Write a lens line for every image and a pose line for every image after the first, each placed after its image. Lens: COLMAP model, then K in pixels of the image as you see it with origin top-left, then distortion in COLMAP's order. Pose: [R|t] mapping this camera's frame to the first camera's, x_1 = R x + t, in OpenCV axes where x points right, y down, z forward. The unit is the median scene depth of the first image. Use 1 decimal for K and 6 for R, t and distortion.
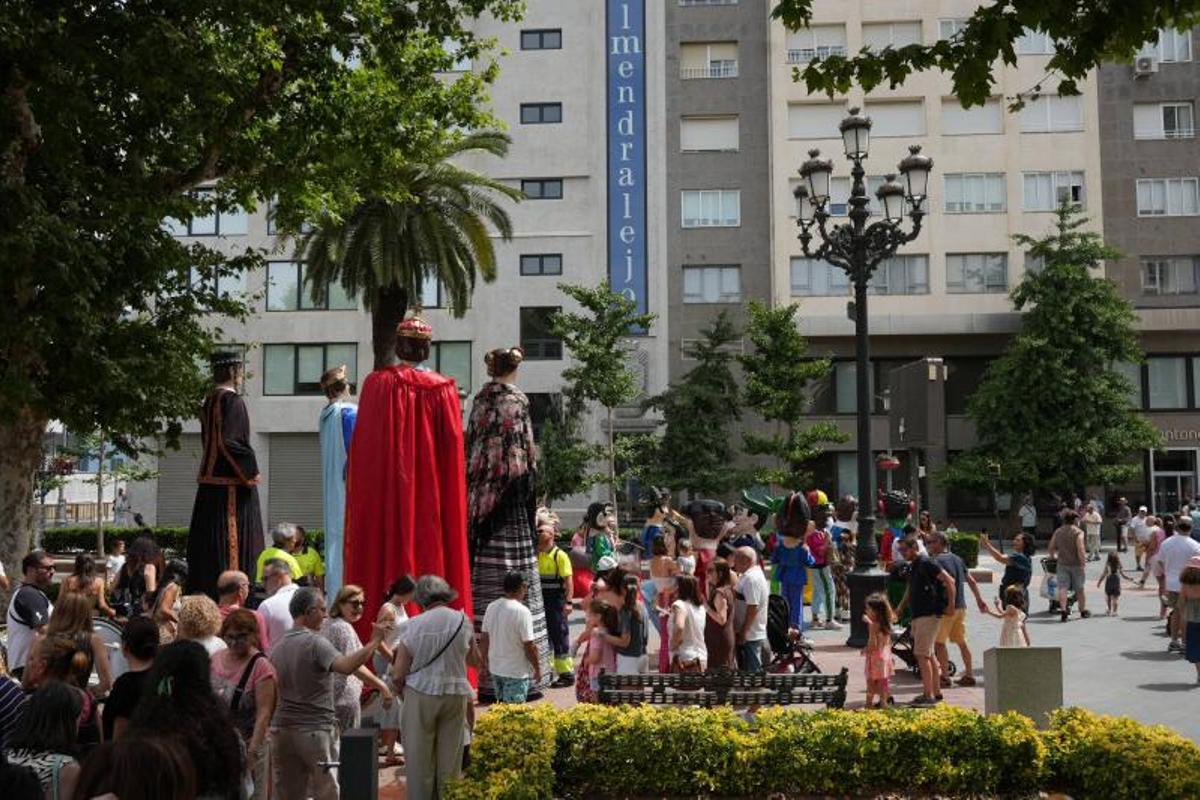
lens RADIAL K [[1084.5, 0, 600.0], [0, 1084.5, 400.0], [0, 0, 1]] dist [0.004524, 0.009801]
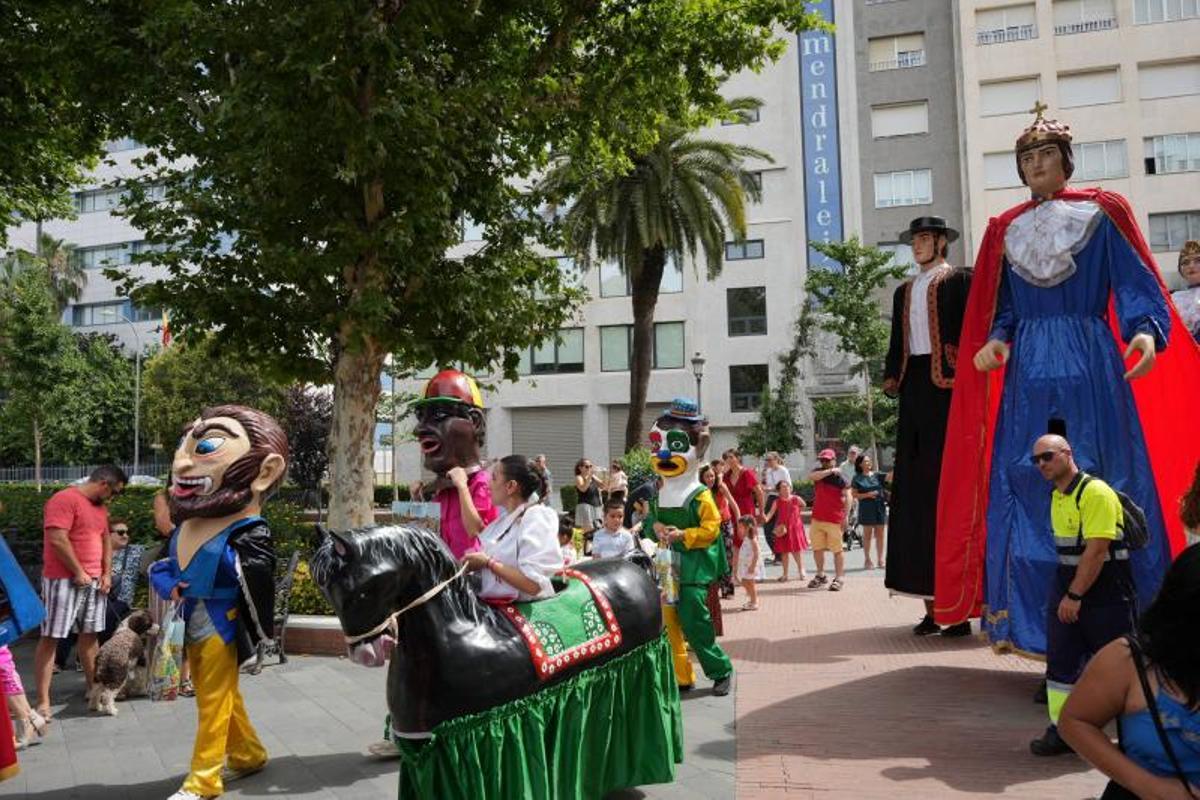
lens RADIAL K [[870.9, 0, 595.8], [0, 870.9, 399.8], [0, 0, 1]] dist [0.006987, 0.008541]
pose [[0.987974, -0.029769, -0.151728, -0.150955], [0.030312, 0.999540, 0.001263, 0.047072], [0.151620, -0.005847, 0.988422, 0.188327]]
